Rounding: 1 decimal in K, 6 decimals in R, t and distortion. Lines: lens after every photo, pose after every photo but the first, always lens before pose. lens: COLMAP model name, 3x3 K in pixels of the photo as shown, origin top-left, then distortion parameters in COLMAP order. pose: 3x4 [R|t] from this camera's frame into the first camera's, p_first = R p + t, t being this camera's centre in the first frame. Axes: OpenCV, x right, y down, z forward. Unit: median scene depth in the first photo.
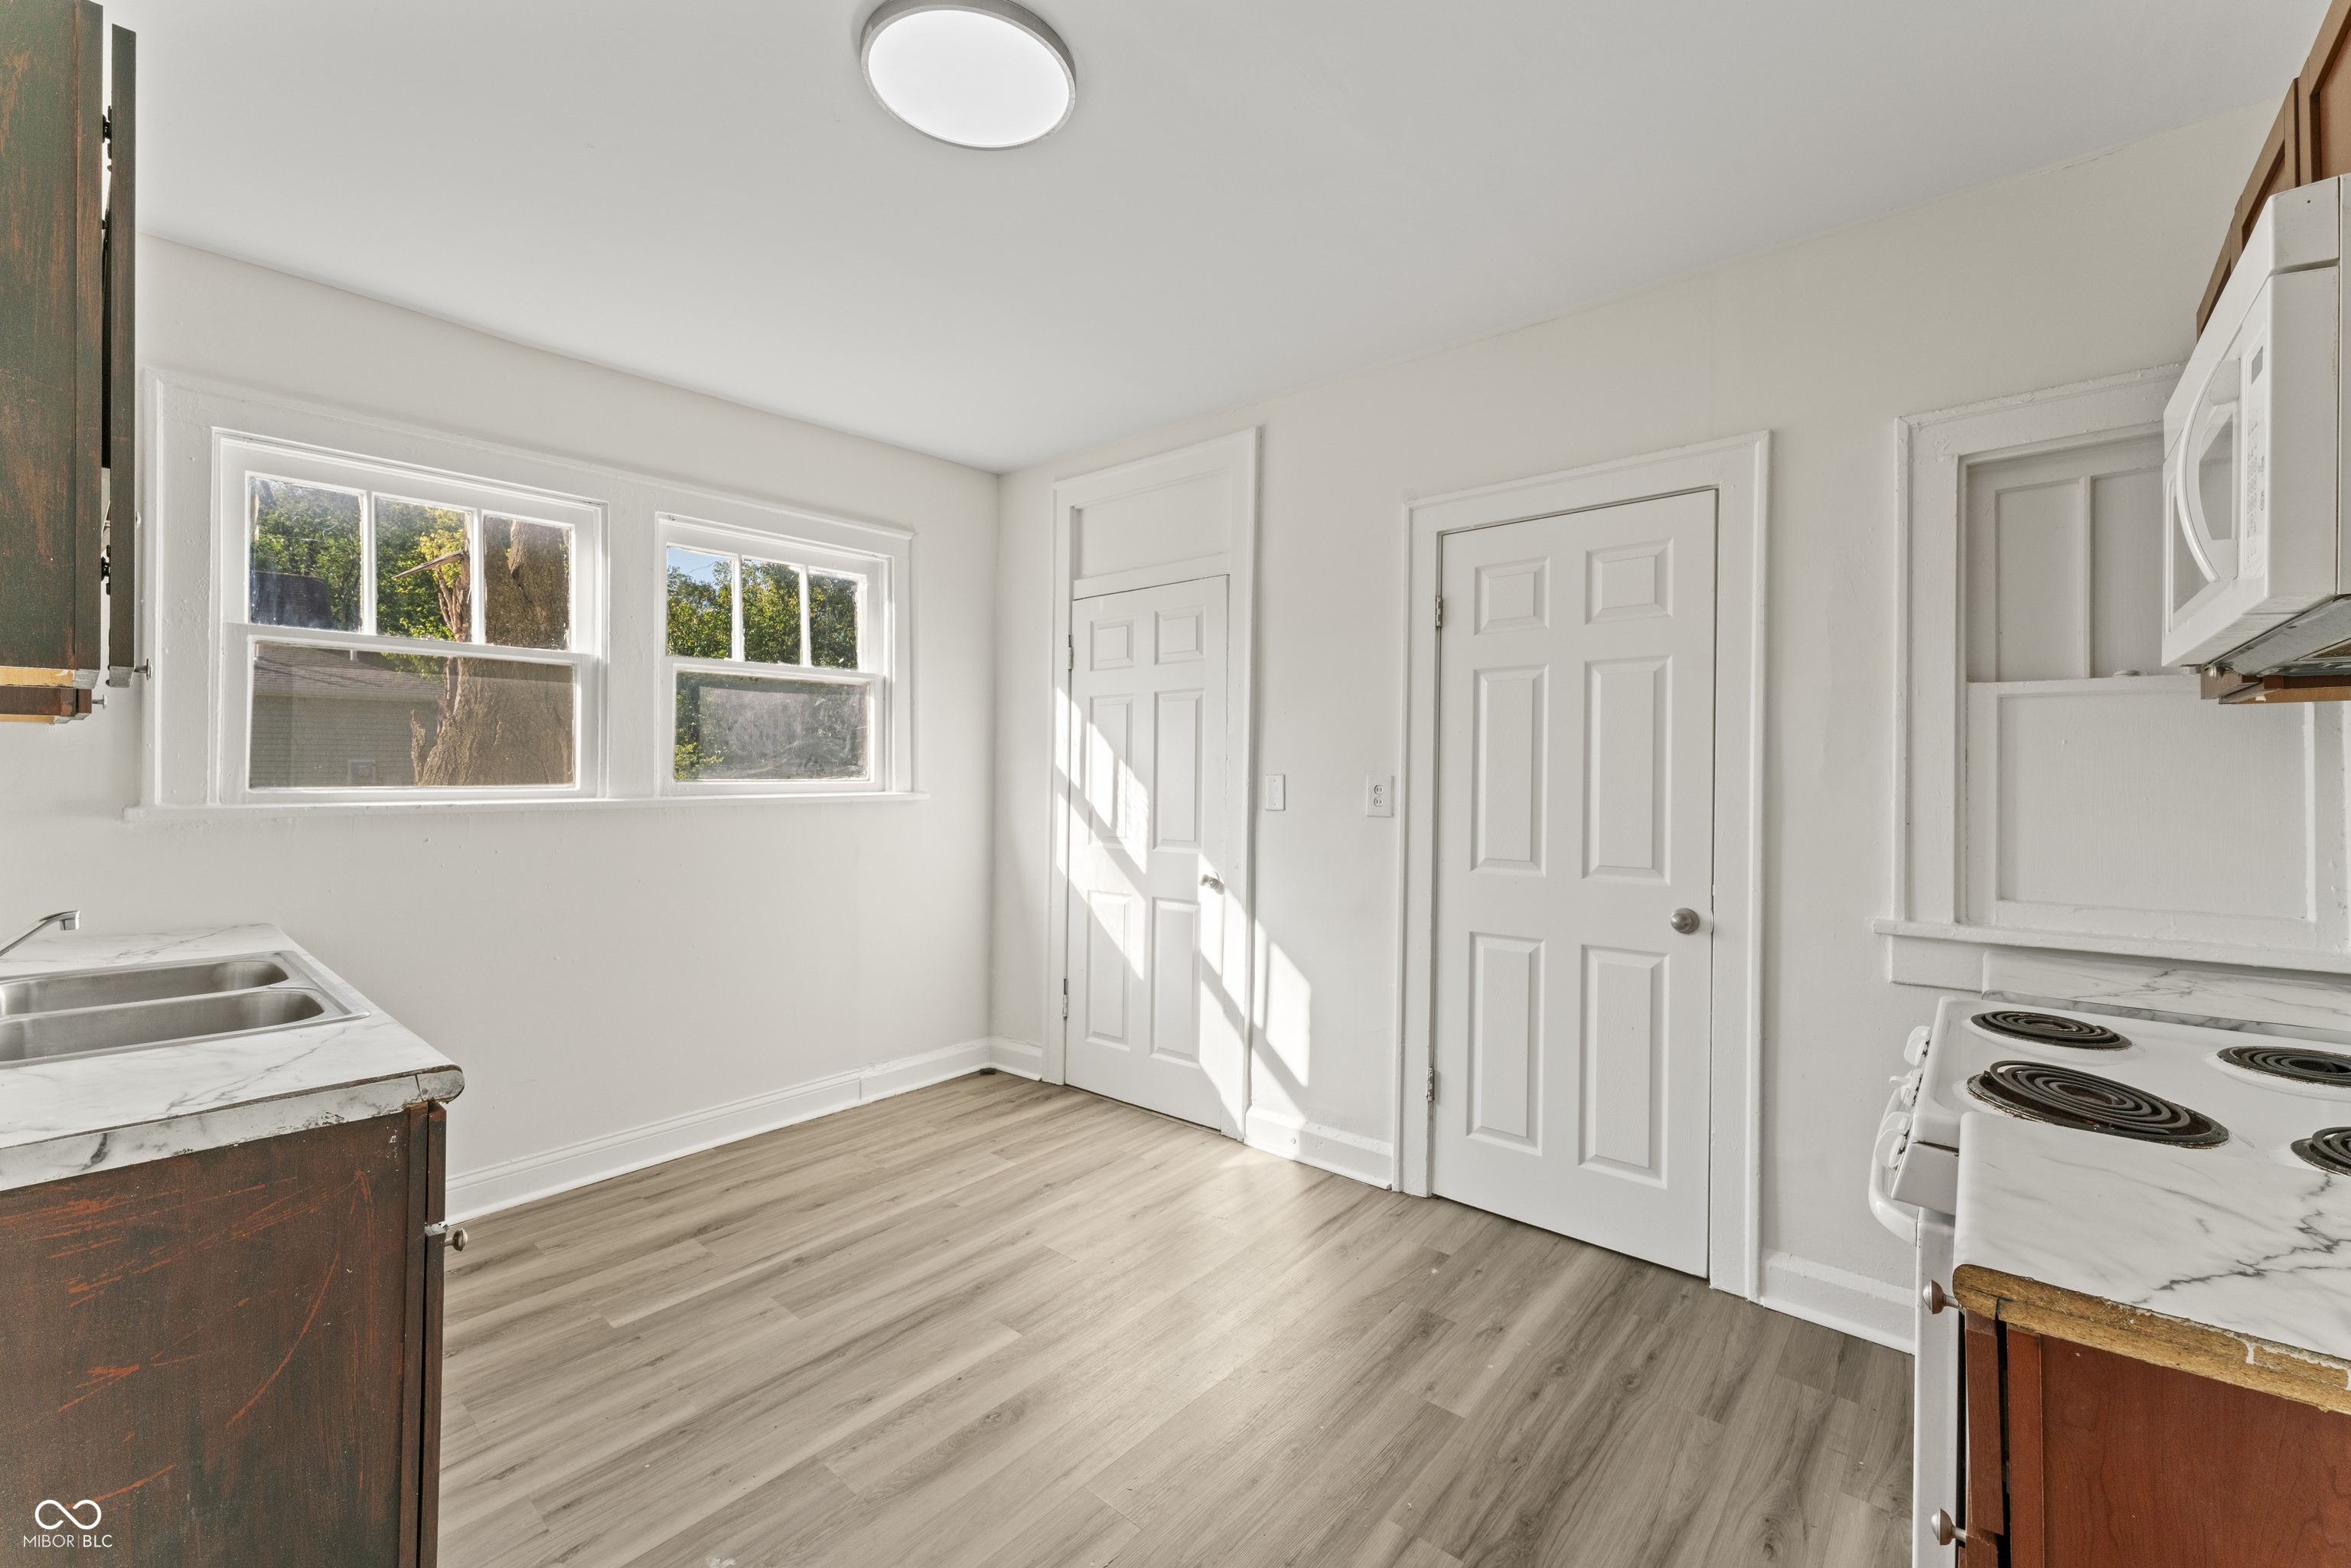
lens RADIAL K [[931.5, 0, 1177.3], [0, 931.5, 785.2], [0, 0, 1]] dist [0.003388, 0.000088]
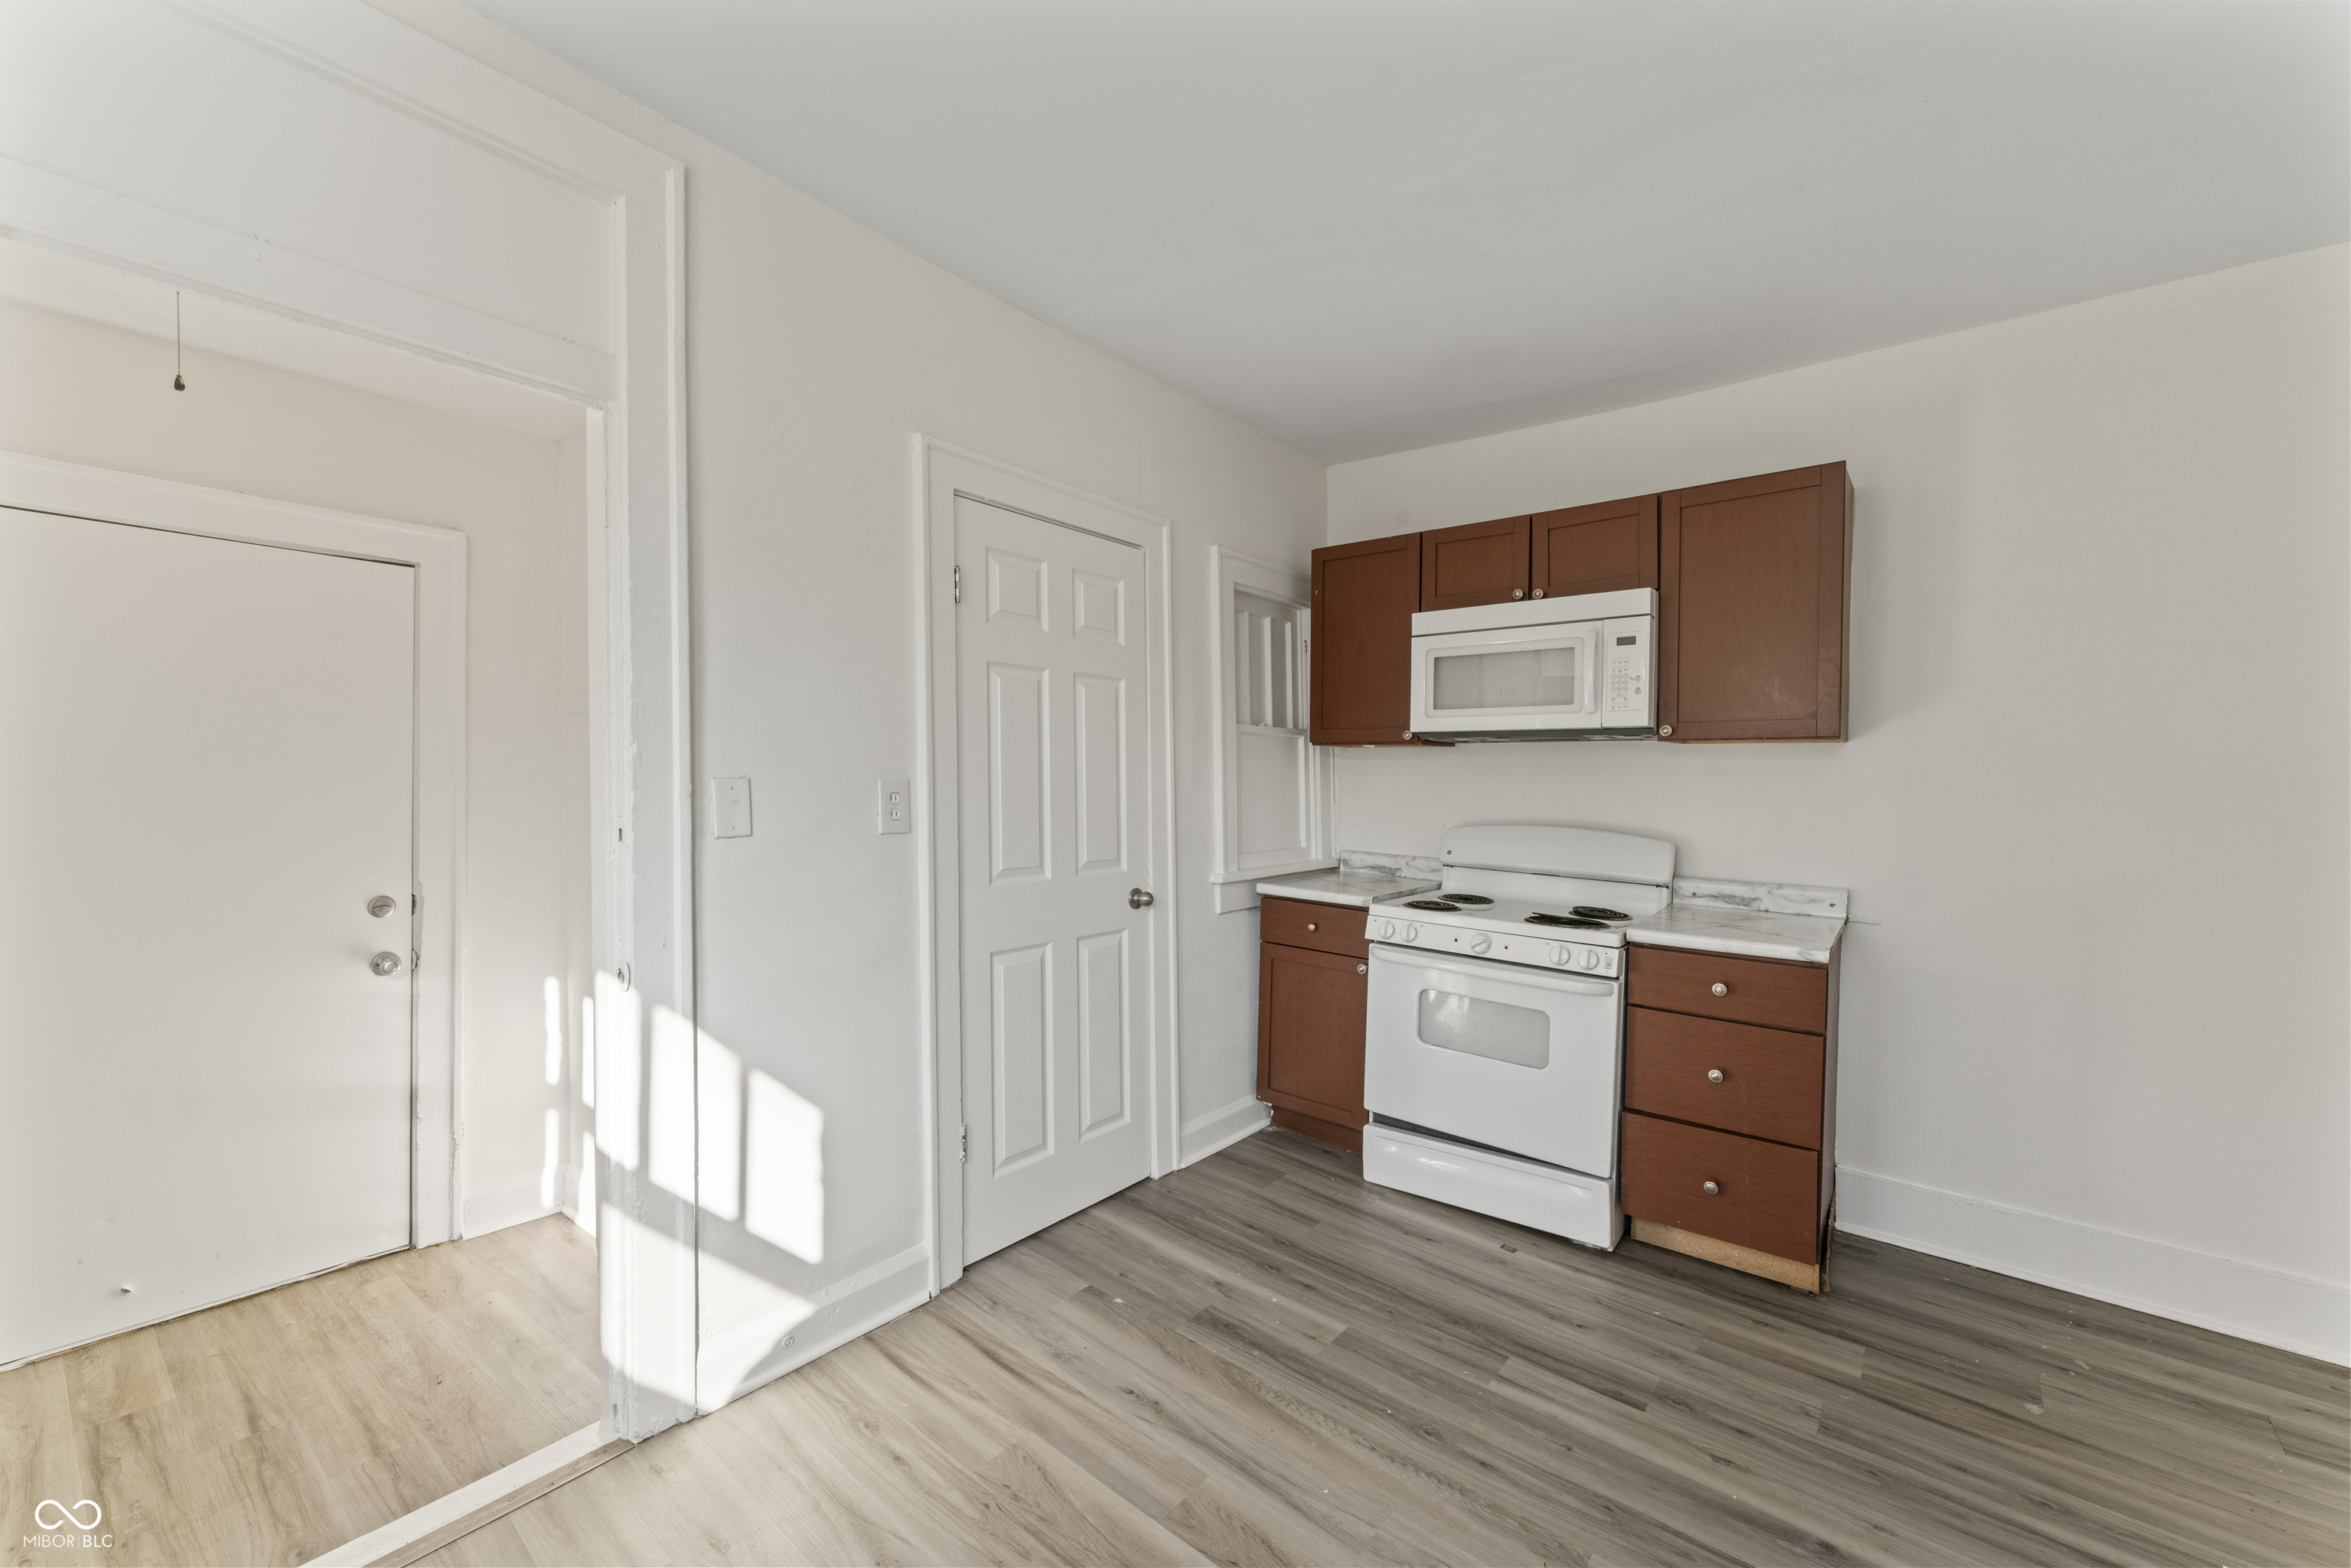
lens RADIAL K [[931.5, 0, 1175.0], [0, 931.5, 781.5], [0, 0, 1]] dist [0.003388, 0.000088]
pose [[-0.013145, -0.022711, 0.999656, -0.655852], [-0.015507, 0.999626, 0.022506, -0.035177], [-0.999793, -0.015206, -0.013492, 0.938883]]
